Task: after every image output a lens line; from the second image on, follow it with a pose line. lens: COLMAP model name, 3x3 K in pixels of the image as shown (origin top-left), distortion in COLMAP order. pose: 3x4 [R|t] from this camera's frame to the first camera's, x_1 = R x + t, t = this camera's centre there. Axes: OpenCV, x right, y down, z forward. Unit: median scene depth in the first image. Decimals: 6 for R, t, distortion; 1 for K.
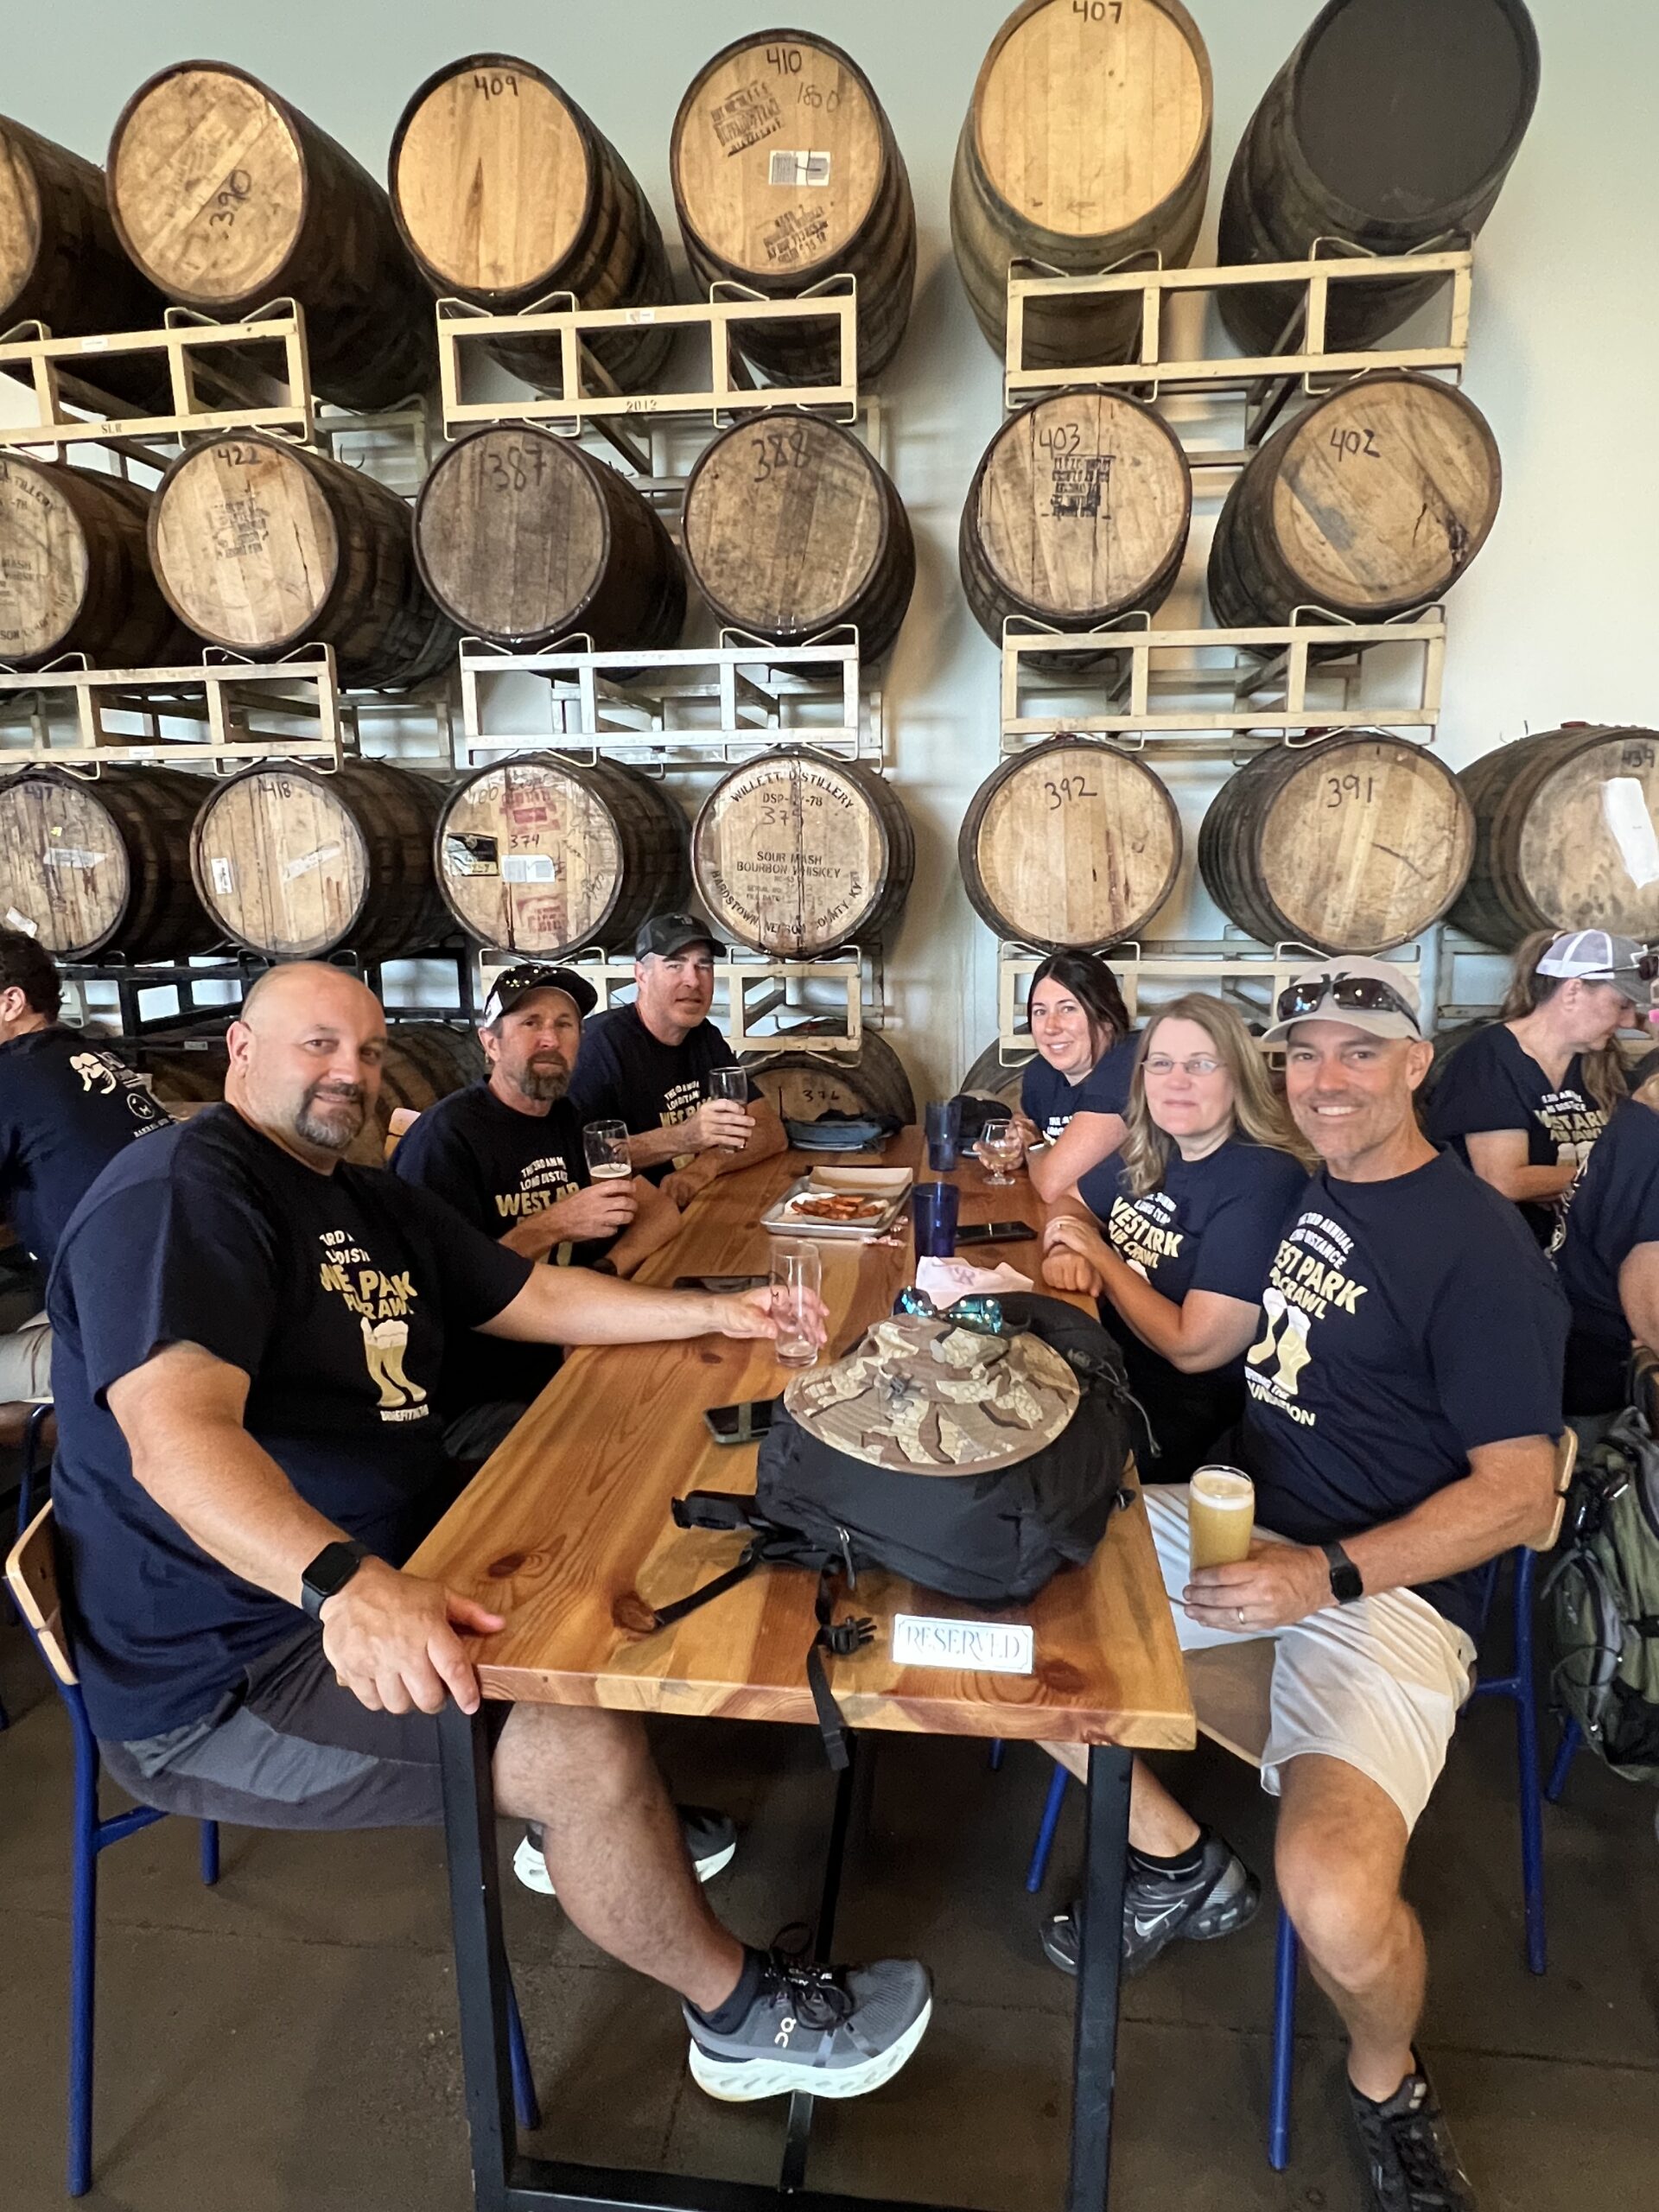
lens RADIAL K [[1157.7, 0, 795.0], [0, 1157.7, 1085.1], [0, 0, 1]] dist [-0.001243, -0.000087]
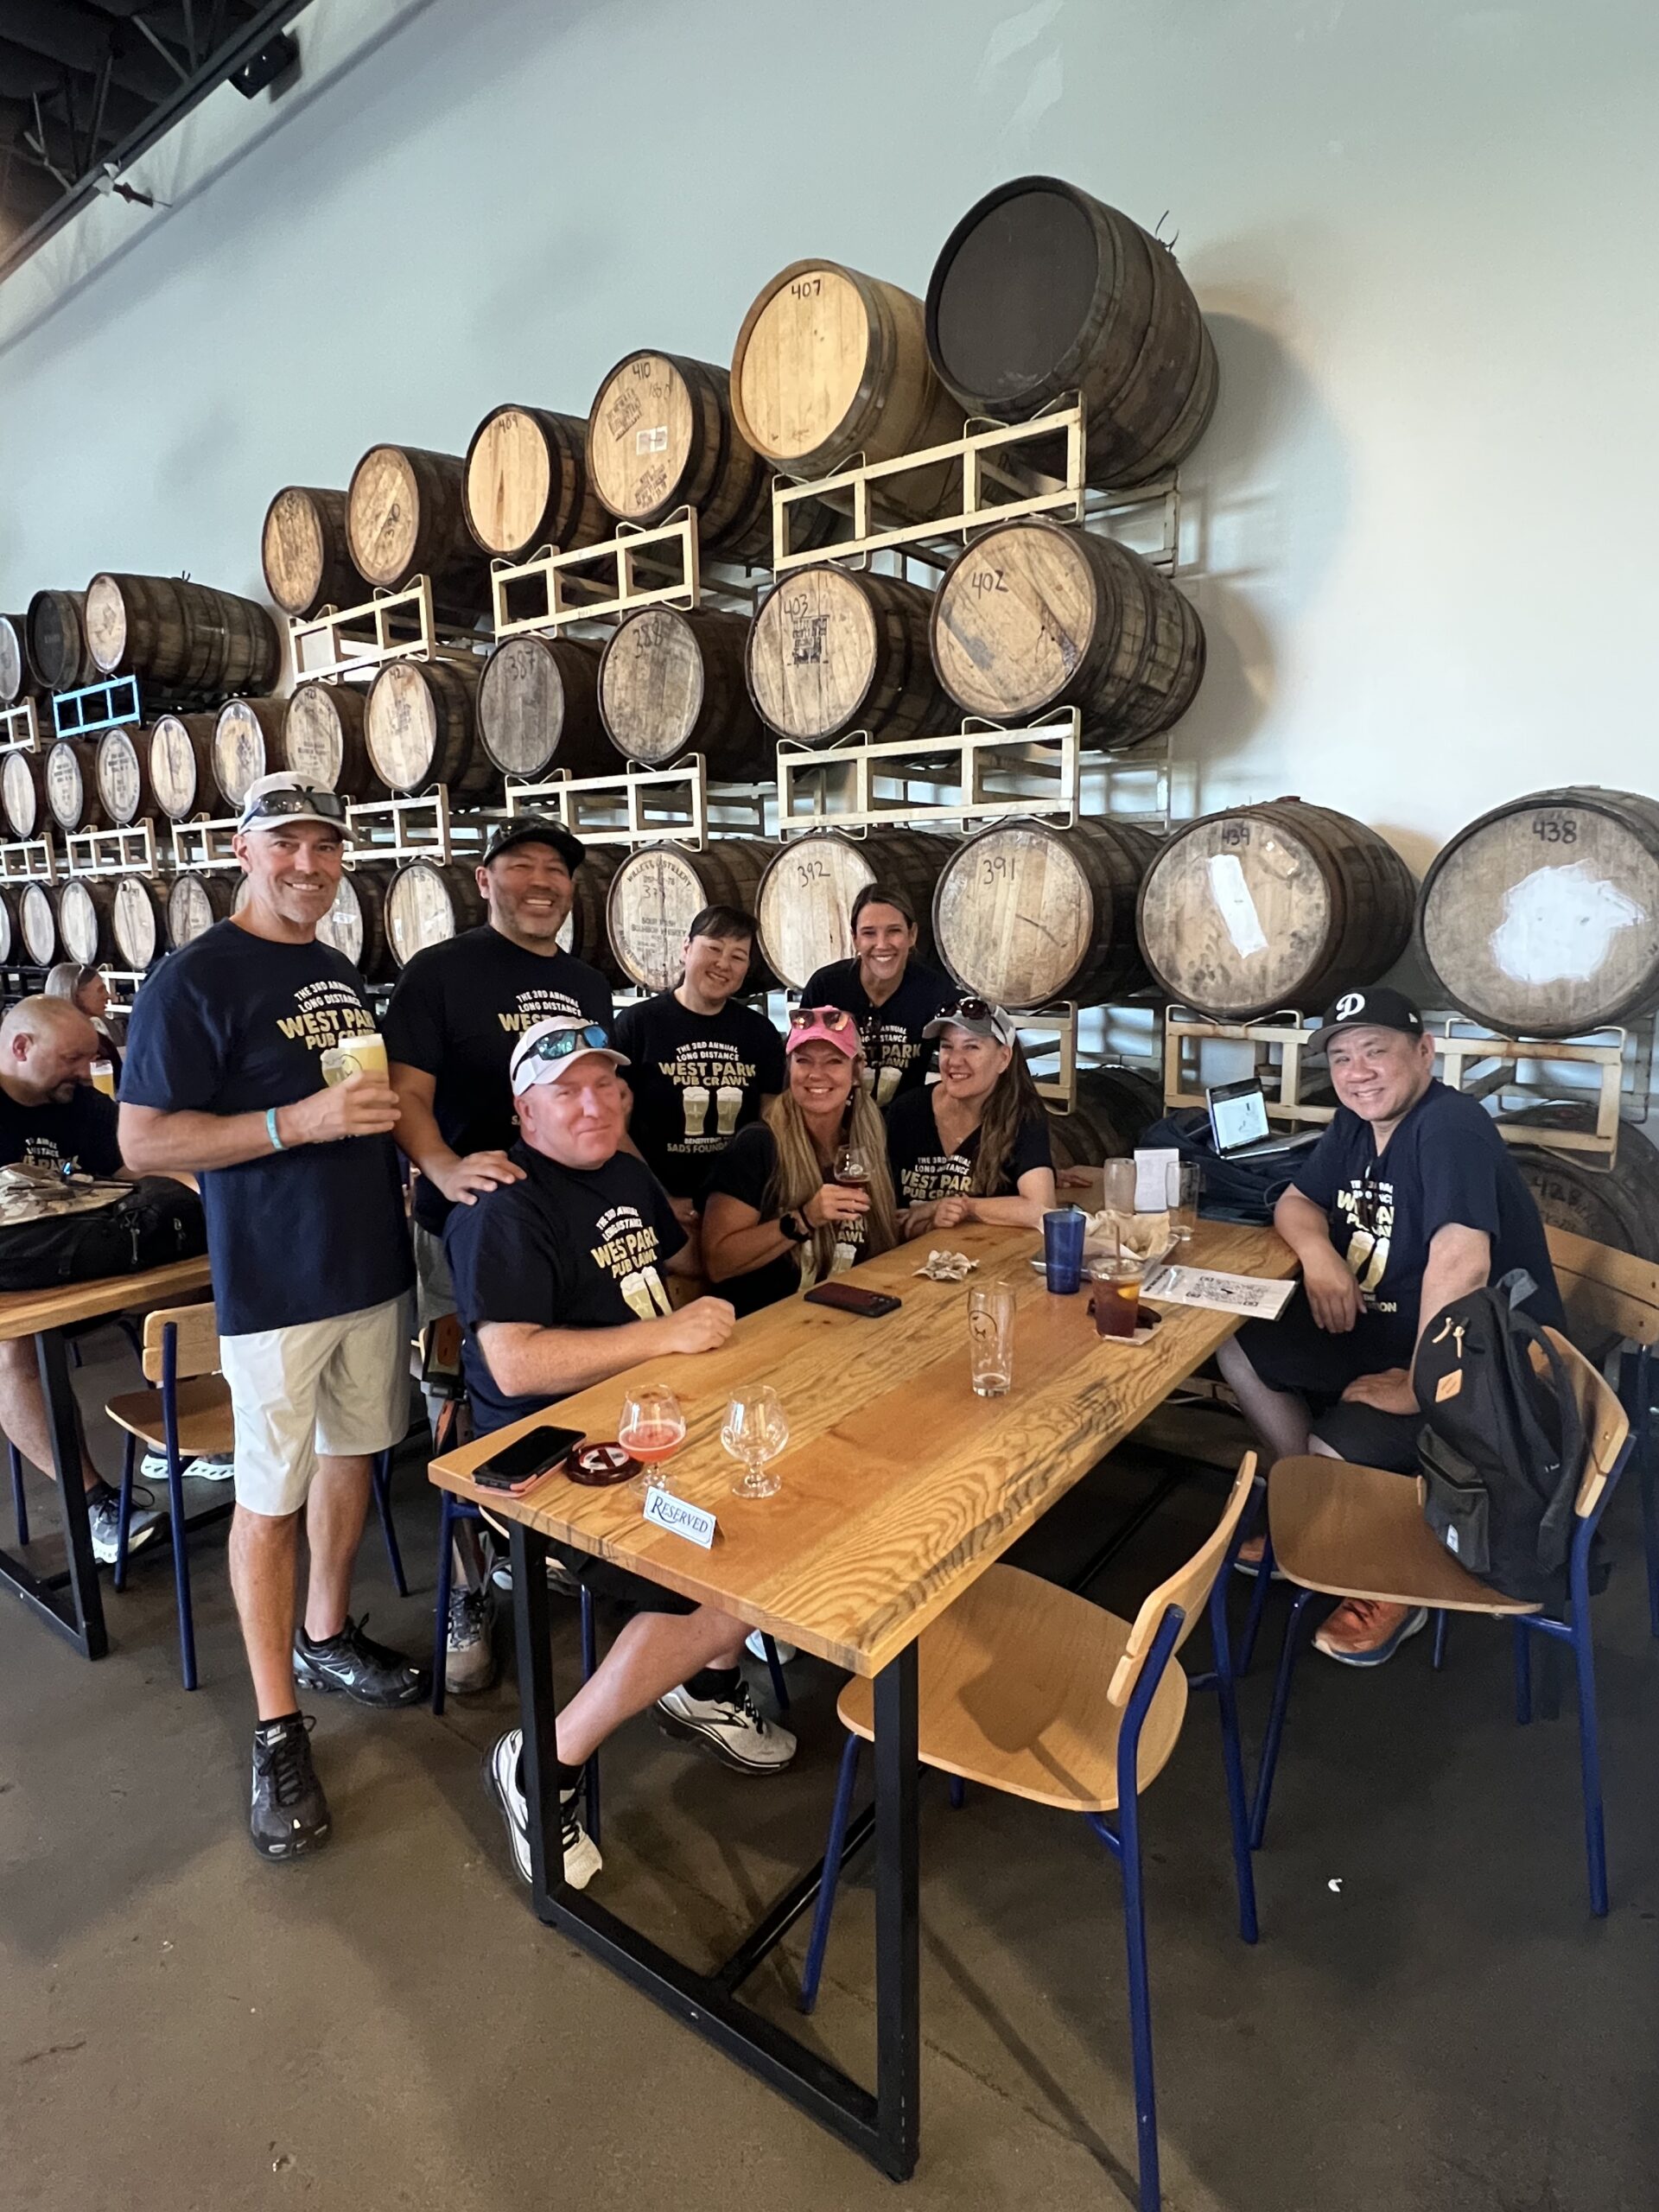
lens RADIAL K [[1134.6, 0, 848.2], [0, 1134.6, 1112.7], [0, 0, 1]] dist [0.000872, -0.000001]
pose [[0.873288, 0.088627, -0.479076, 0.876389], [-0.094989, 0.995418, 0.010997, -0.005996], [0.477855, 0.035904, 0.877704, -0.075159]]
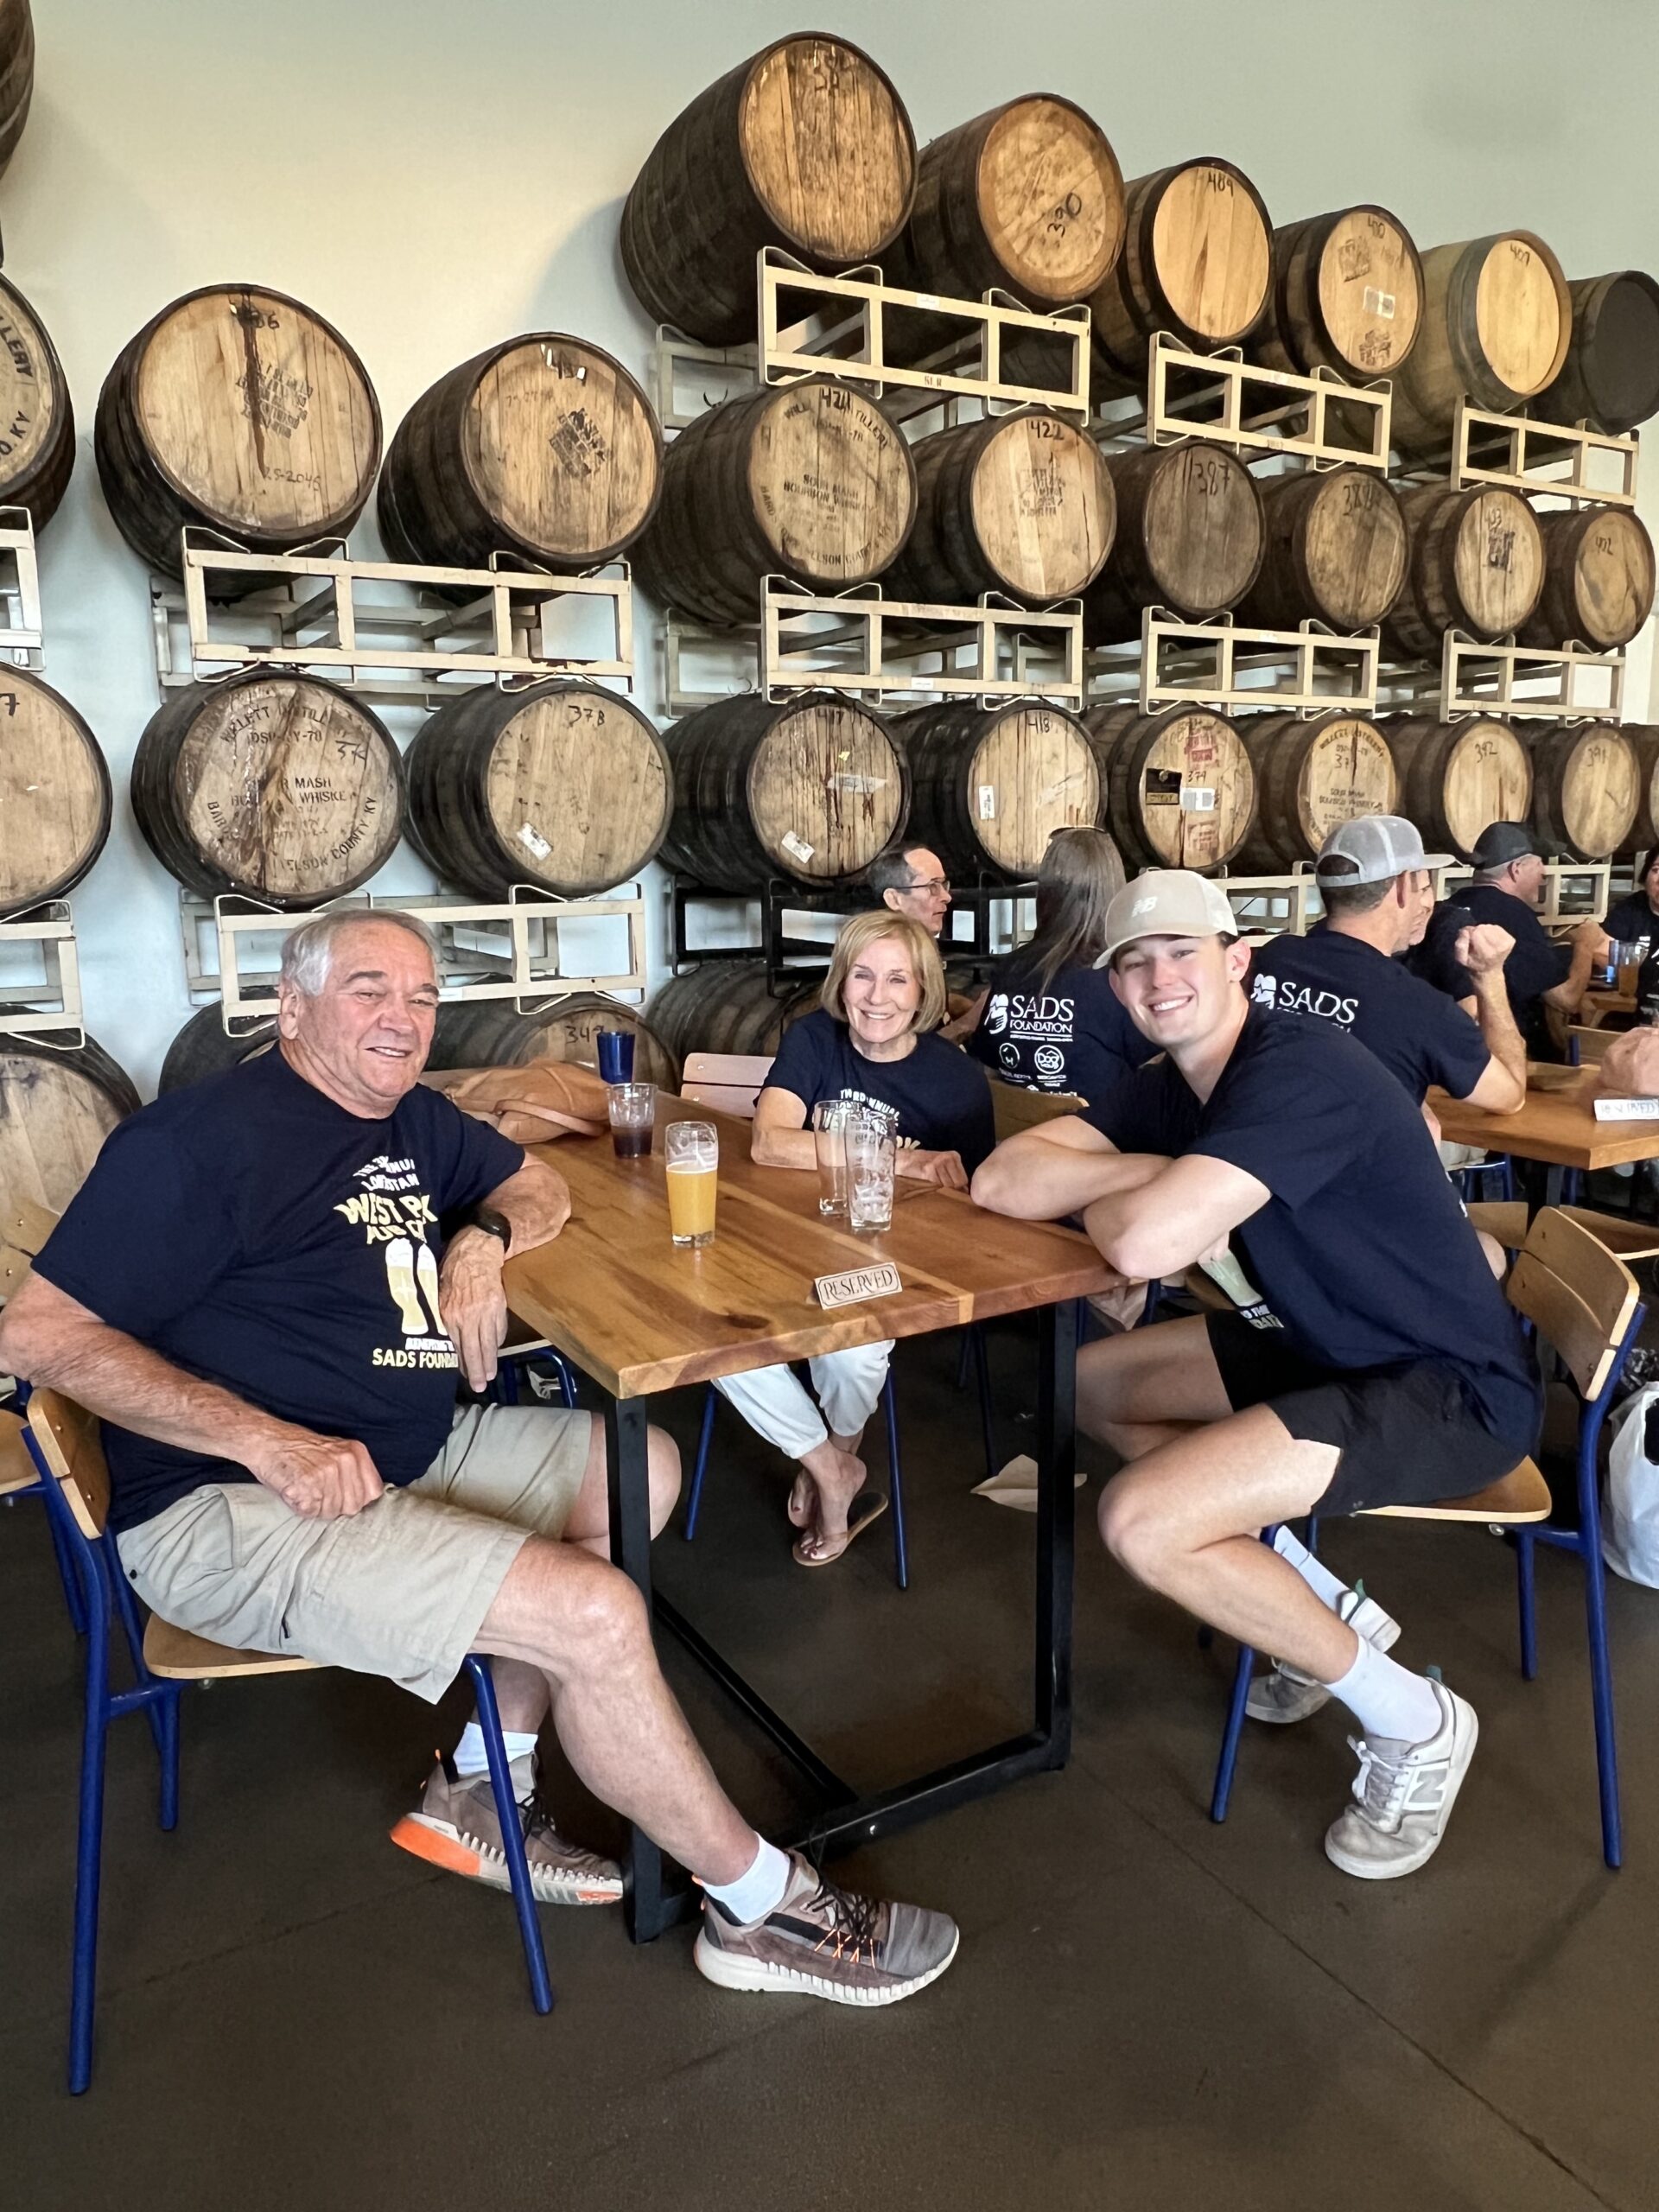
lens RADIAL K [[1463.3, 0, 829.5], [0, 1463.3, 1106.0], [0, 0, 1]] dist [0.000394, -0.003943]
pose [[0.805775, -0.106606, 0.582547, -1.533882], [0.116834, 0.992948, 0.020106, 0.059408], [-0.580583, 0.051860, 0.812548, -0.007531]]
